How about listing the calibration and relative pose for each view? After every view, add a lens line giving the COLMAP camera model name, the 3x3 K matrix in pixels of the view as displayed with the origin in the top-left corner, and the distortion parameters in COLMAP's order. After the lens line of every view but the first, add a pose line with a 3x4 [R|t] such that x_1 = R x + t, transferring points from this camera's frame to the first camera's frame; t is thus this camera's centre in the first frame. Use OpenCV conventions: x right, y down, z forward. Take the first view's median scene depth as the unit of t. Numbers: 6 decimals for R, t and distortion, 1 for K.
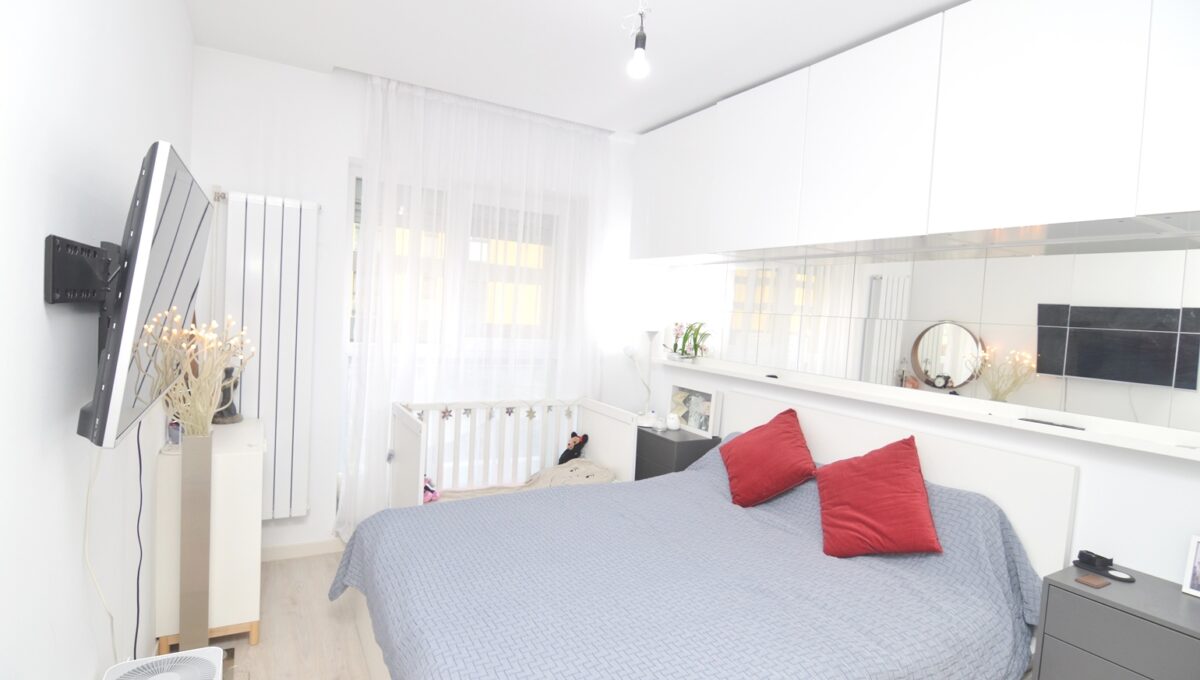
lens RADIAL K [[588.2, 0, 592.0], [0, 588.2, 339.0], [0, 0, 1]] dist [0.003097, -0.019059]
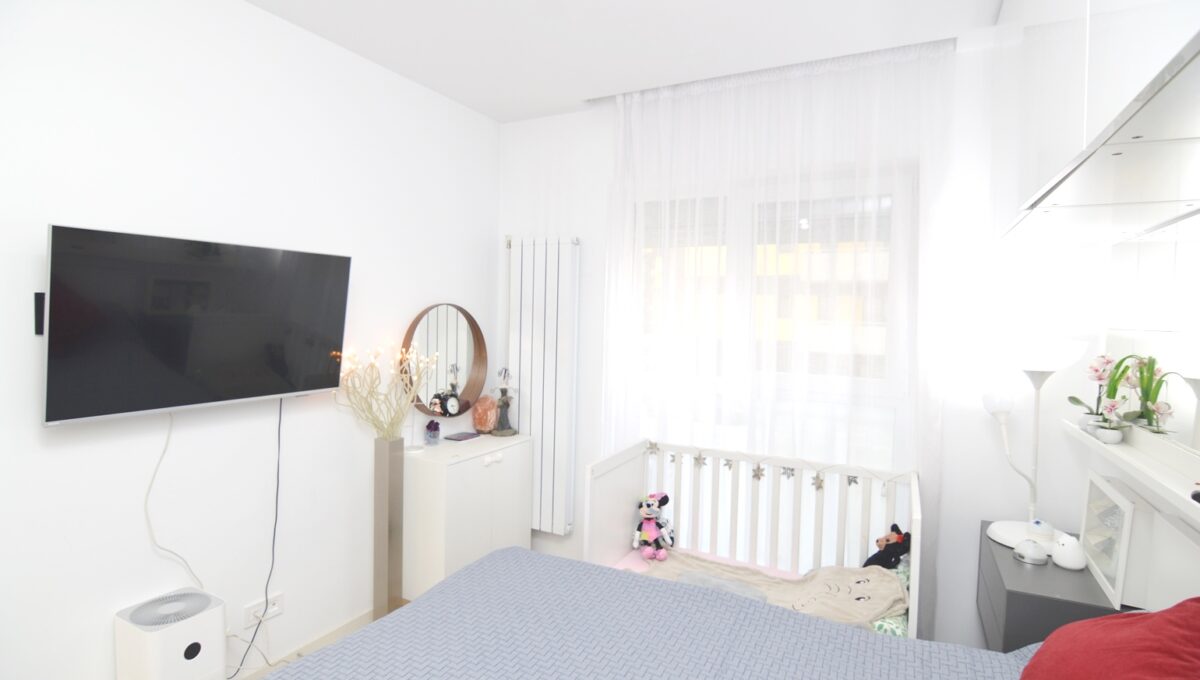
lens RADIAL K [[588.2, 0, 592.0], [0, 588.2, 339.0], [0, 0, 1]] dist [0.003097, -0.019059]
pose [[0.541871, -0.011839, -0.840378, 0.420800], [-0.035939, 0.998660, -0.037243, -0.009786], [0.839693, 0.050383, 0.540719, 0.468577]]
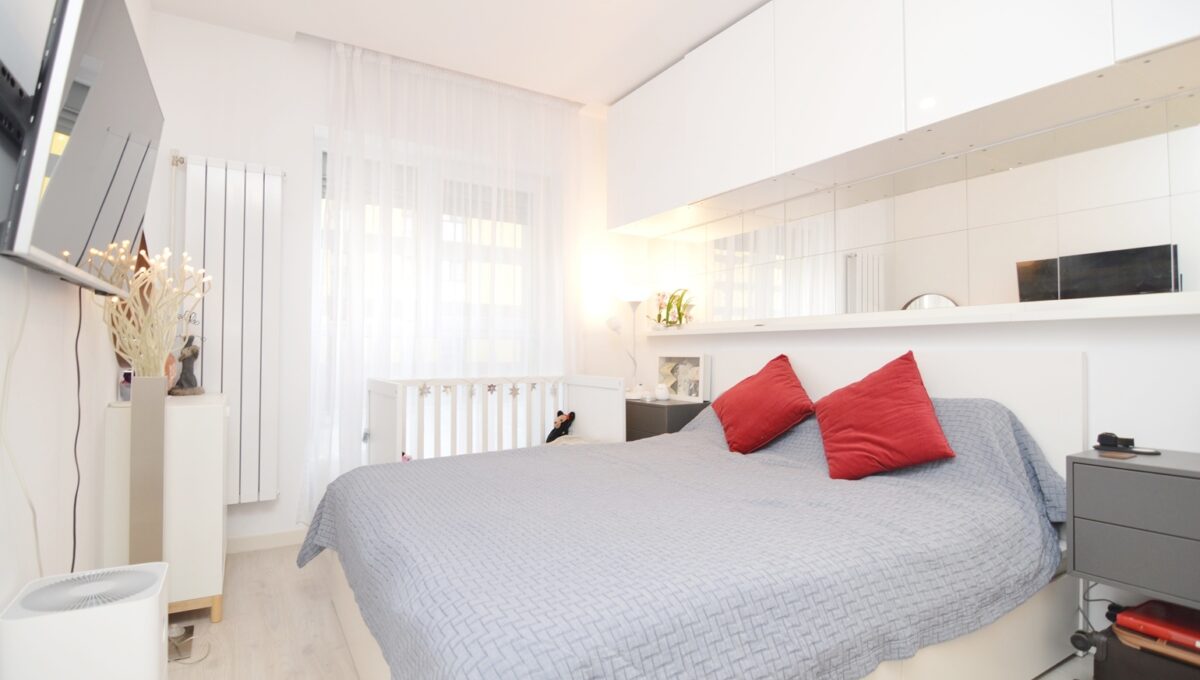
lens RADIAL K [[588.2, 0, 592.0], [0, 588.2, 339.0], [0, 0, 1]] dist [0.003097, -0.019059]
pose [[0.997908, -0.055306, 0.033465, -0.005343], [0.057592, 0.995762, -0.071699, 0.145577], [-0.029357, 0.073476, 0.996865, 0.042214]]
